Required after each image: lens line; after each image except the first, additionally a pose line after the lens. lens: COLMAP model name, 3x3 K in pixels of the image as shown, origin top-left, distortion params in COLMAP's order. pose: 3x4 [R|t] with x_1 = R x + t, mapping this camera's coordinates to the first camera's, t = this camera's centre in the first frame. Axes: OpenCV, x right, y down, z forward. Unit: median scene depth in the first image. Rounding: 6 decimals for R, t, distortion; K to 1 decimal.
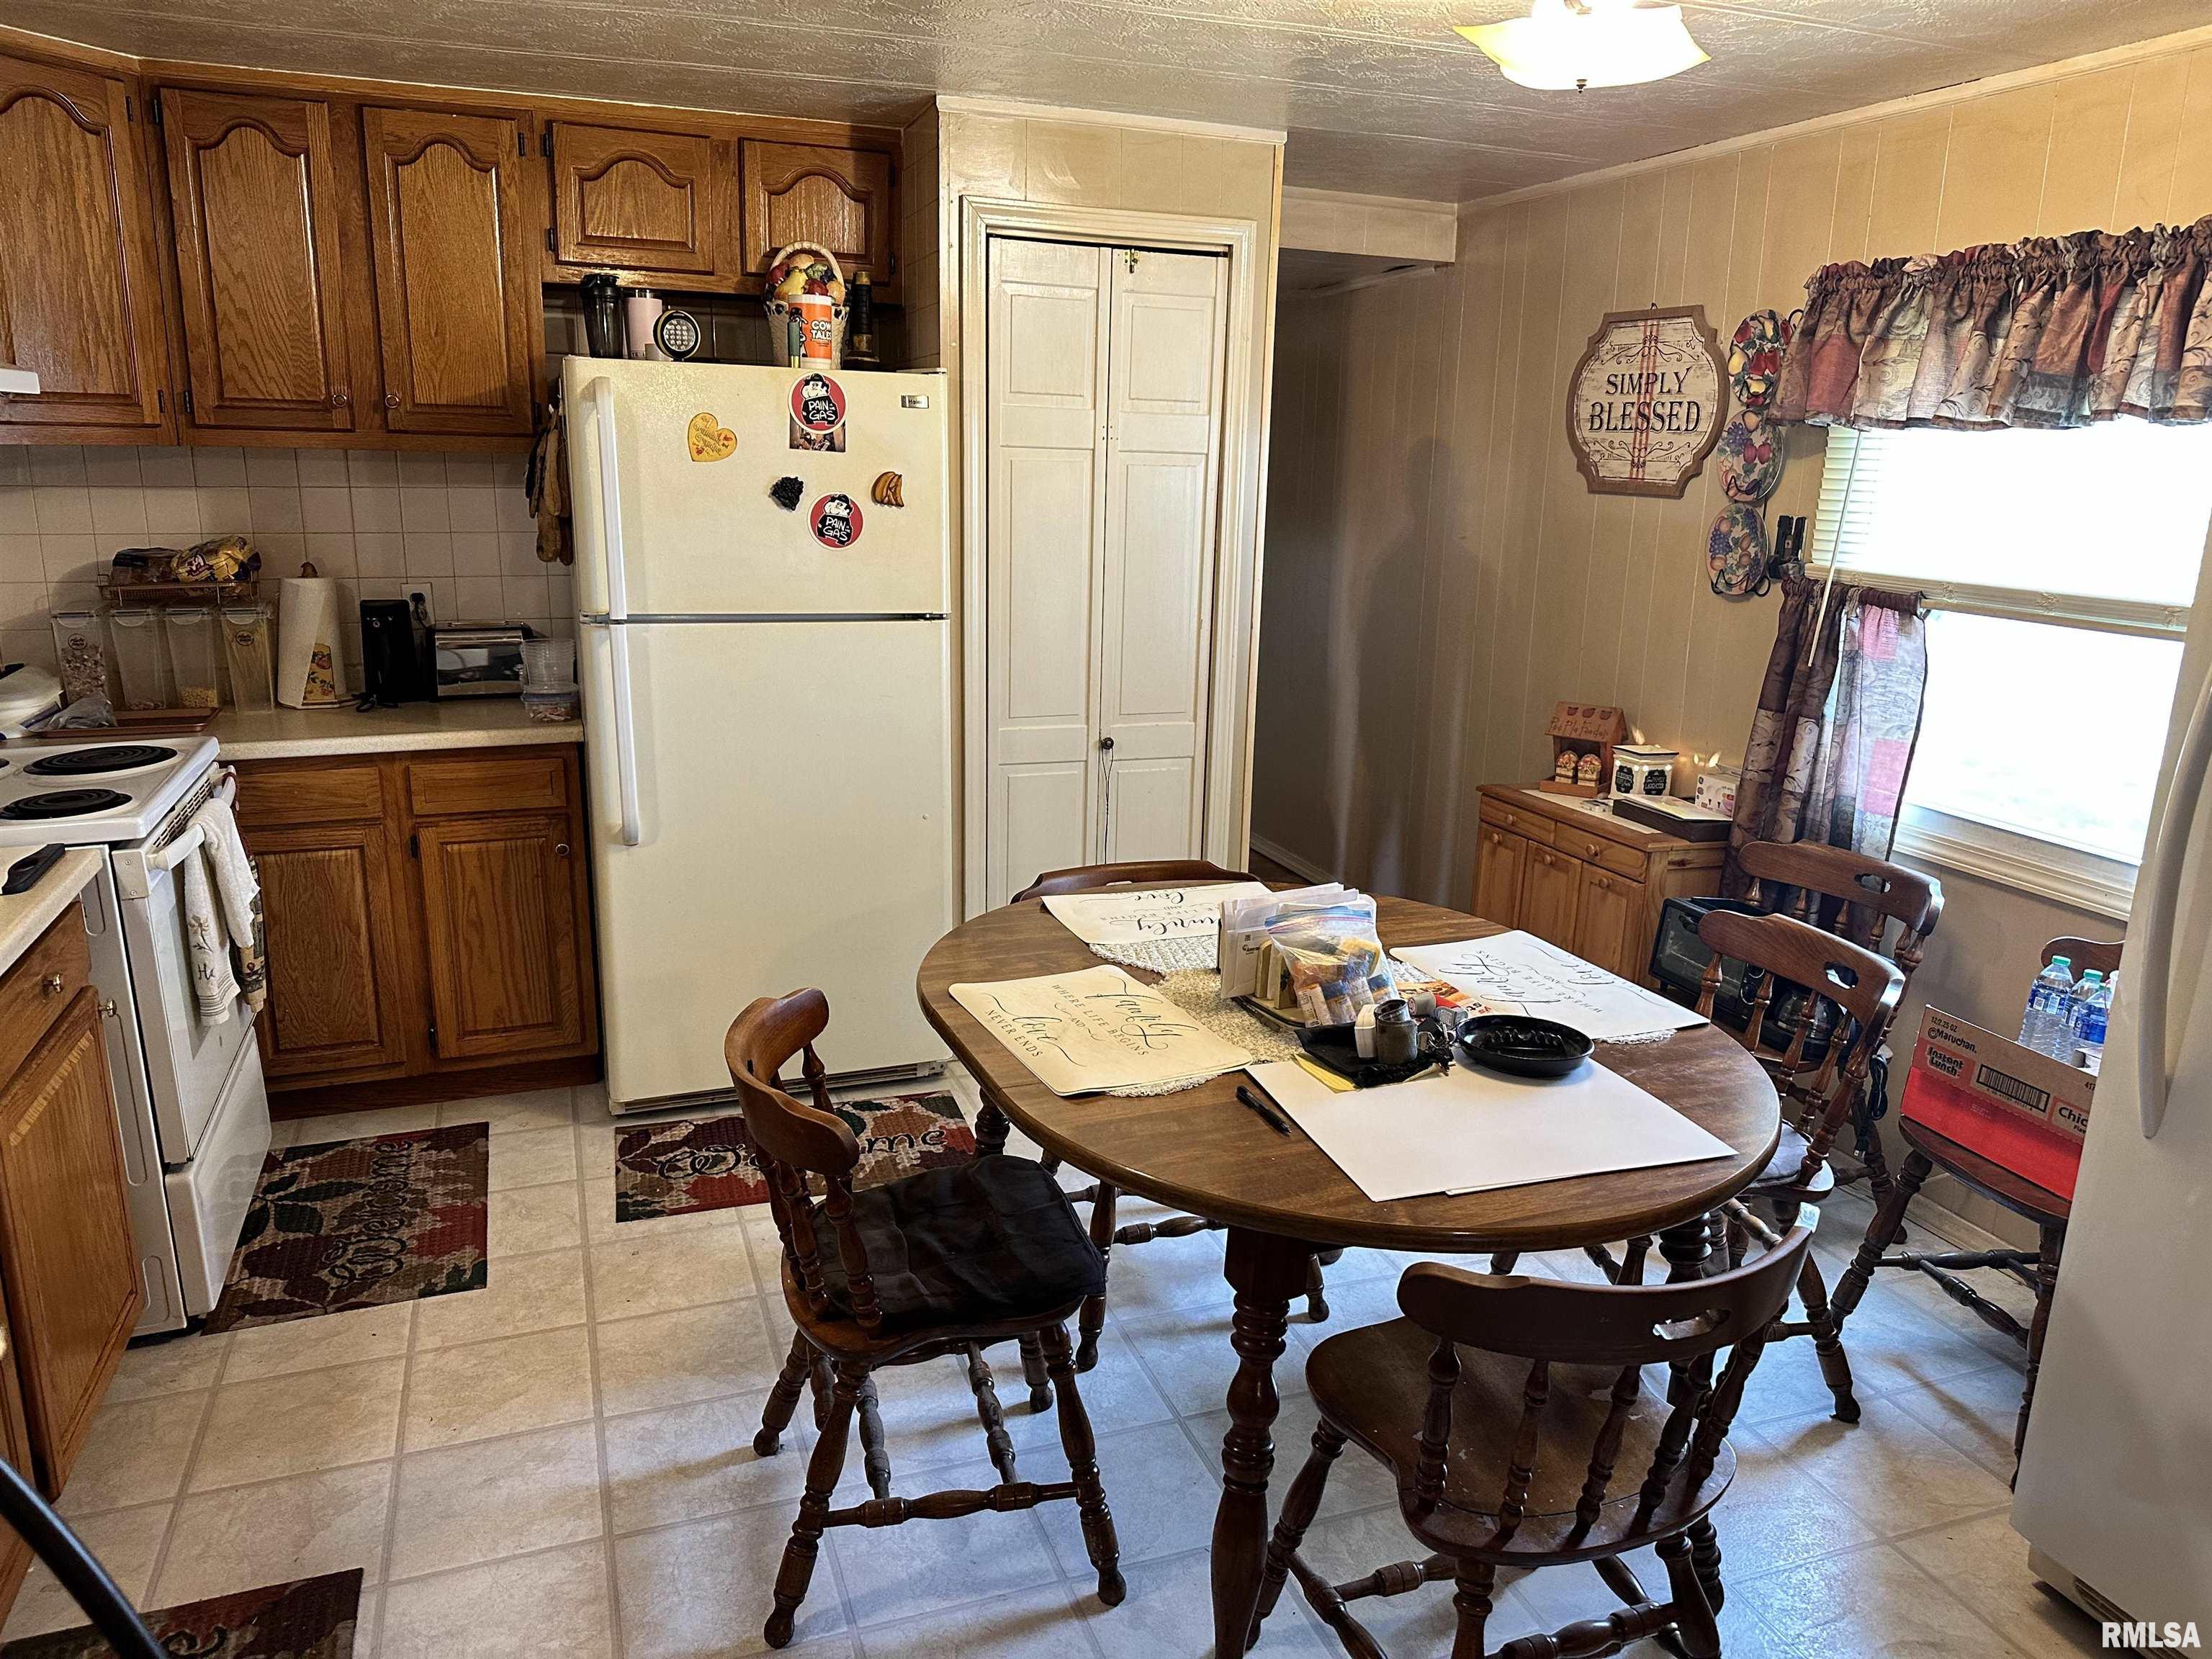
lens RADIAL K [[1566.7, 0, 1106.0], [0, 1566.7, 829.5], [0, 0, 1]] dist [0.089148, -0.136851]
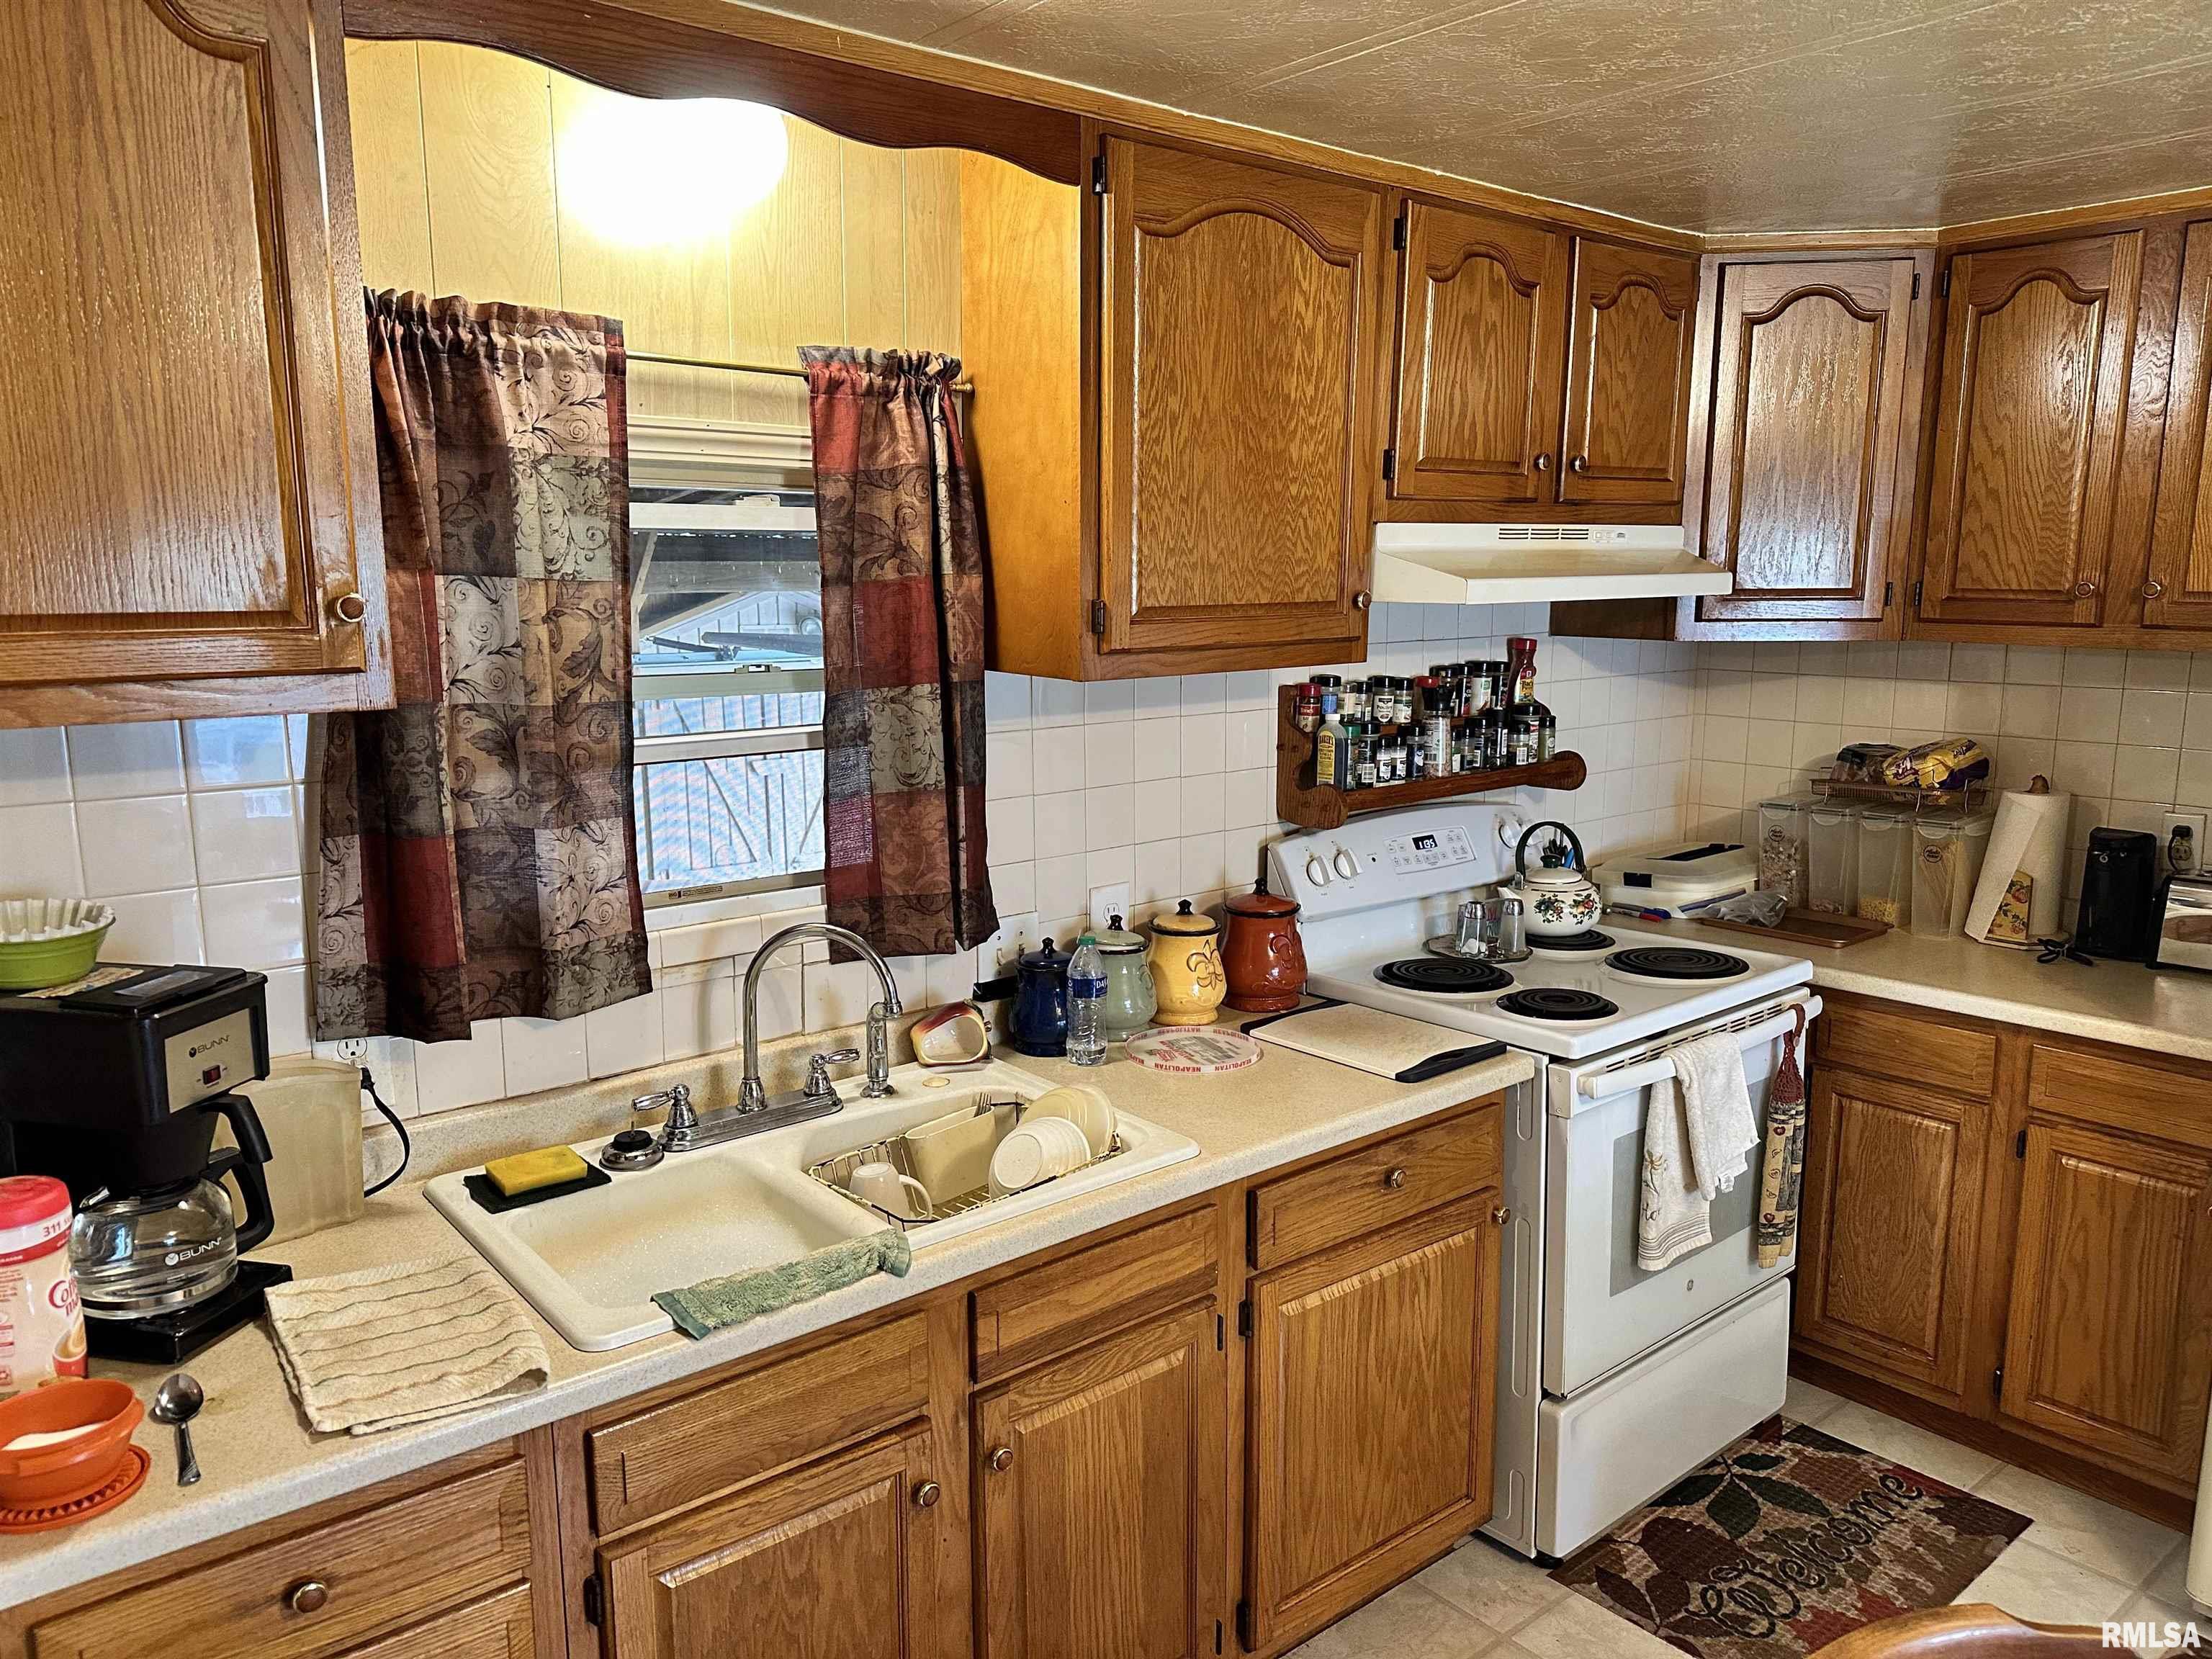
lens RADIAL K [[1540.4, 0, 1088.0], [0, 1540.4, 839.6], [0, 0, 1]] dist [0.070516, -0.093920]
pose [[0.323549, 0.144070, -0.935179, 0.120585], [-0.212694, 0.974121, 0.076483, -0.097928], [0.921996, 0.174161, 0.345819, 0.274234]]
